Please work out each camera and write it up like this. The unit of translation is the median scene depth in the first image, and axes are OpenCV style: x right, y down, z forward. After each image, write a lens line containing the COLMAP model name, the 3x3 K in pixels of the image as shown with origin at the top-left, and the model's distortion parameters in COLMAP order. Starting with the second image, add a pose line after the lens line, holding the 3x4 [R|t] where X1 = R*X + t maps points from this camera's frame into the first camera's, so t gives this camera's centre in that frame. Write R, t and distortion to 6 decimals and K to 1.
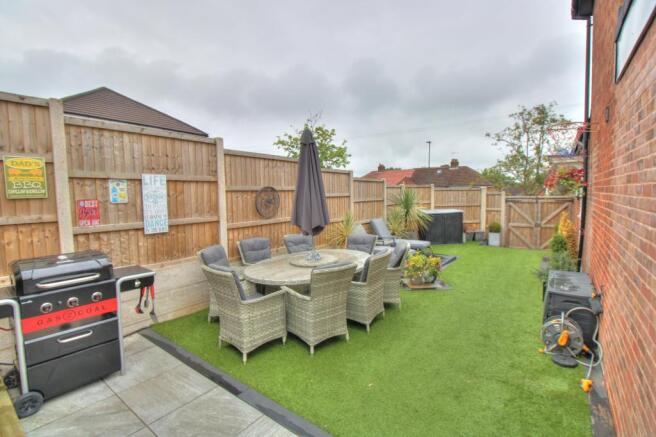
lens RADIAL K [[309.7, 0, 329.7], [0, 309.7, 214.8], [0, 0, 1]] dist [-0.001151, -0.001005]
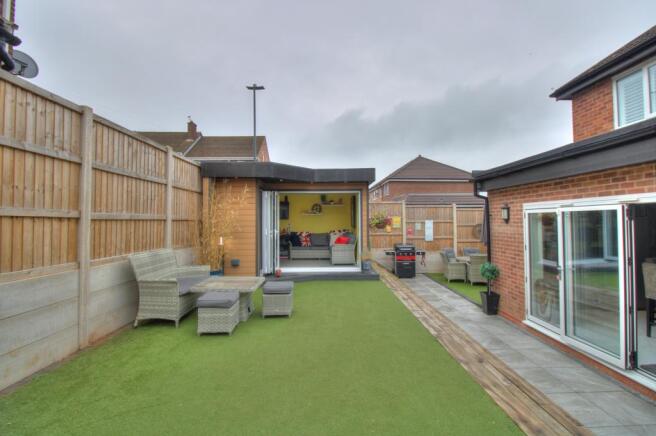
lens RADIAL K [[309.7, 0, 328.8], [0, 309.7, 215.1], [0, 0, 1]] dist [-0.001151, -0.001005]
pose [[0.609191, -0.008405, -0.792979, 1.223828], [-0.055906, 0.997001, -0.053516, 0.028526], [0.791050, 0.076933, 0.606894, -1.586182]]
